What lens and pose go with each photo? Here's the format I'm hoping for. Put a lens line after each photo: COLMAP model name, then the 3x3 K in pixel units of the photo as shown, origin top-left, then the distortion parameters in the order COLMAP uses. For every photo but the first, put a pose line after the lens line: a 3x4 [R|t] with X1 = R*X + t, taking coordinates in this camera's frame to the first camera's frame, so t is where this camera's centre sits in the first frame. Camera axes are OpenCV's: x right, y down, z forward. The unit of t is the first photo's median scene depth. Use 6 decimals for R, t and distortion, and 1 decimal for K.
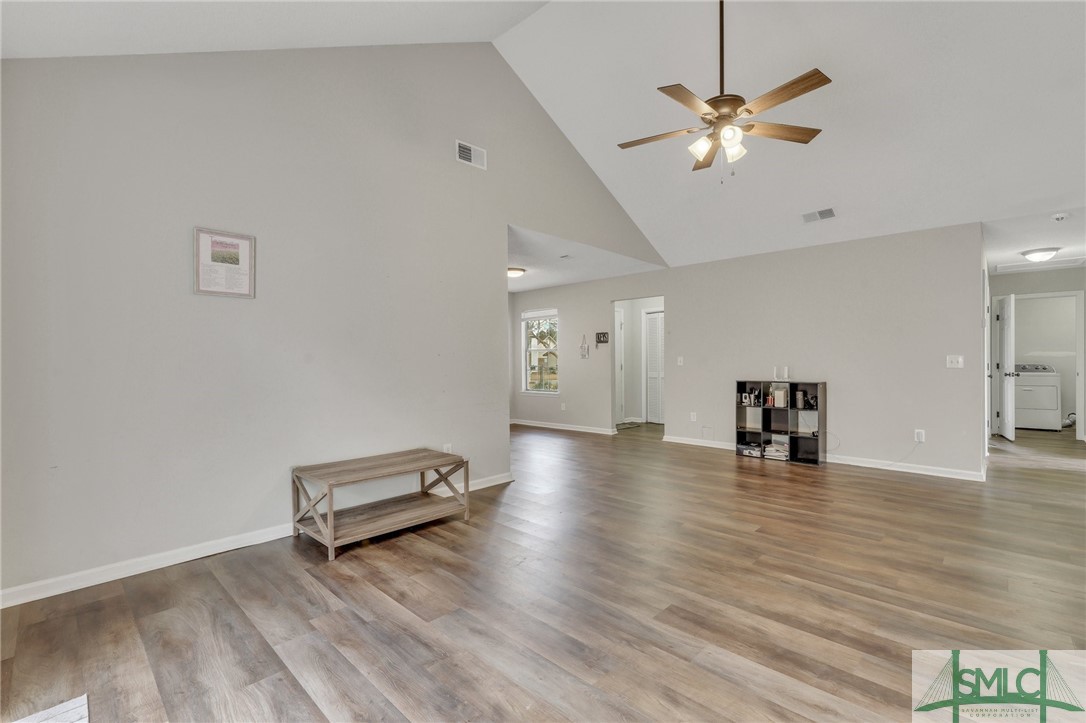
lens RADIAL K [[477.6, 0, 544.2], [0, 477.6, 361.1], [0, 0, 1]] dist [-0.001561, 0.000328]
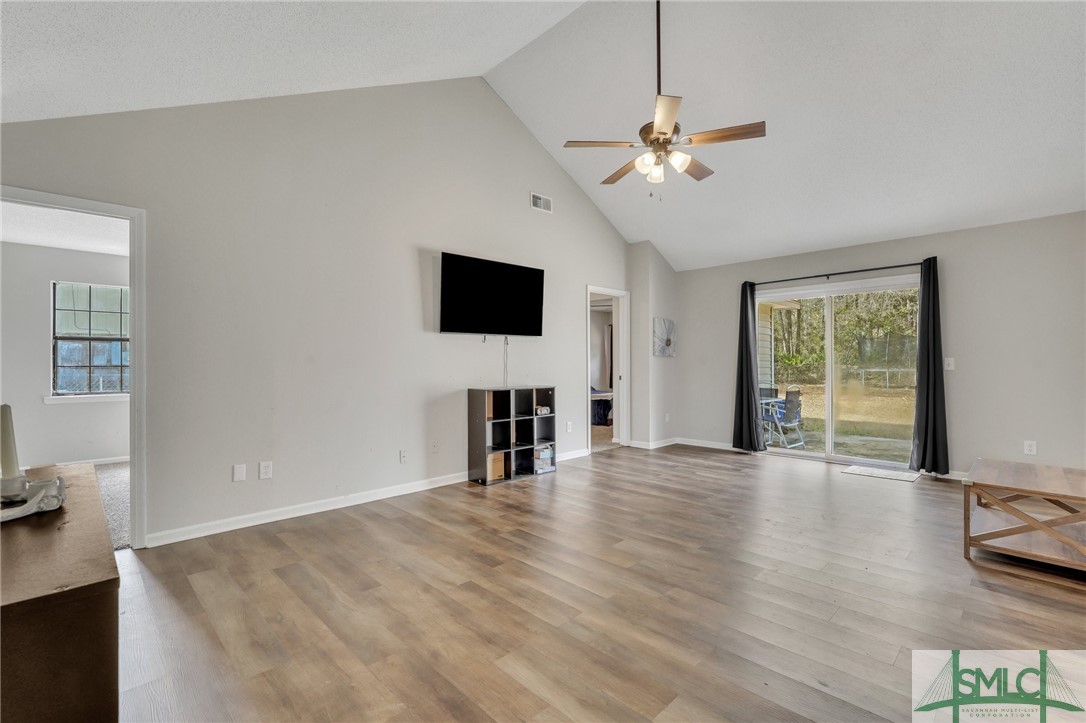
lens RADIAL K [[477.6, 0, 544.2], [0, 477.6, 361.1], [0, 0, 1]] dist [-0.001561, 0.000328]
pose [[-0.999346, 0.008063, 0.035239, 0.608332], [0.007833, 0.999947, -0.006643, -0.003542], [-0.035291, -0.006362, -0.999357, 2.130229]]
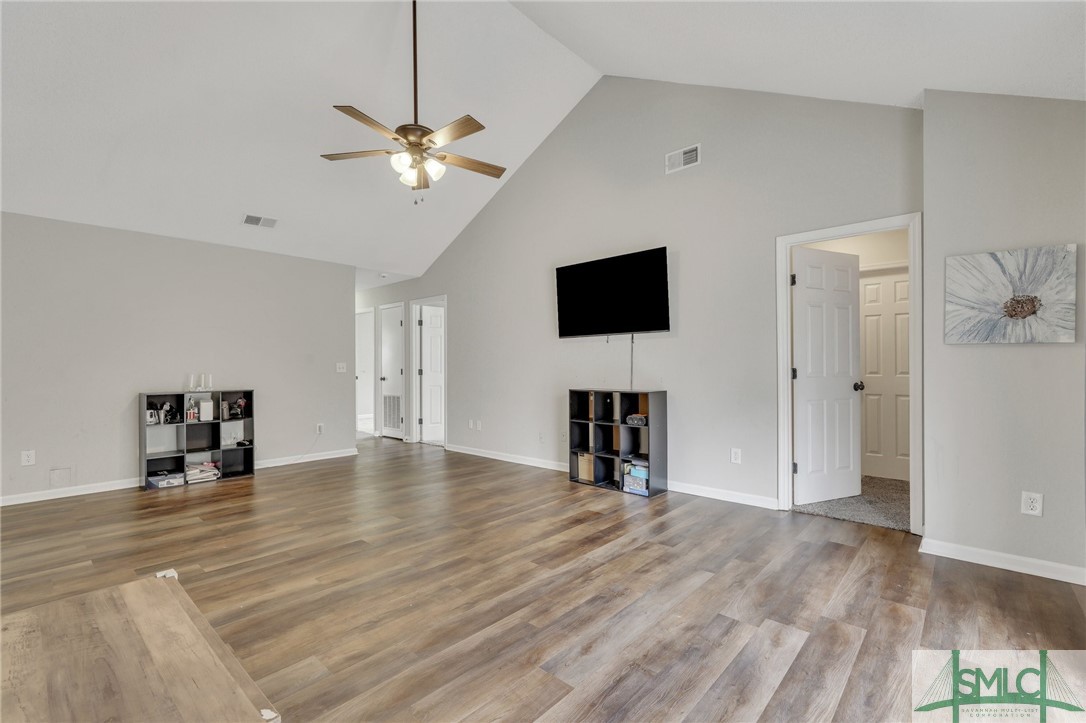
lens RADIAL K [[477.6, 0, 544.2], [0, 477.6, 361.1], [0, 0, 1]] dist [-0.001561, 0.000328]
pose [[-0.028970, 0.015159, 0.999465, -0.742223], [0.004074, 0.999878, -0.015047, 0.005200], [-0.999572, 0.003636, -0.029028, 0.753403]]
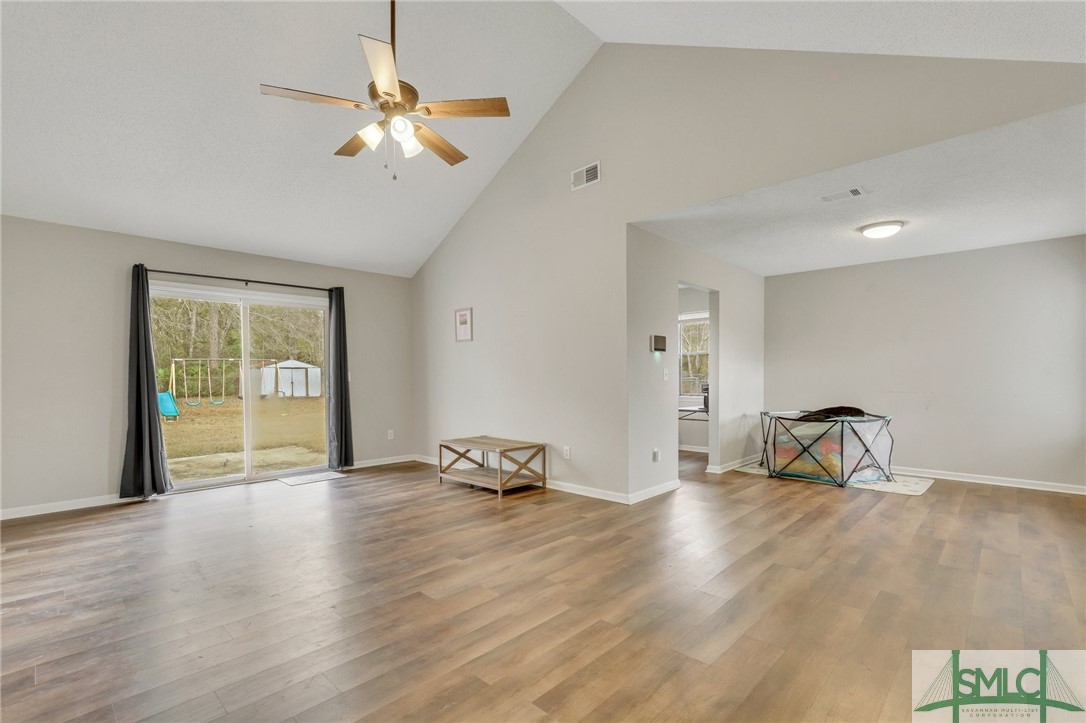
lens RADIAL K [[493.7, 0, 541.0], [0, 493.7, 383.8], [0, 0, 1]] dist [-0.002059, 0.000019]
pose [[-0.005359, 0.022307, -0.999737, 1.339783], [0.007686, 0.999723, 0.022265, -0.004163], [0.999956, -0.007565, -0.005529, 1.298849]]
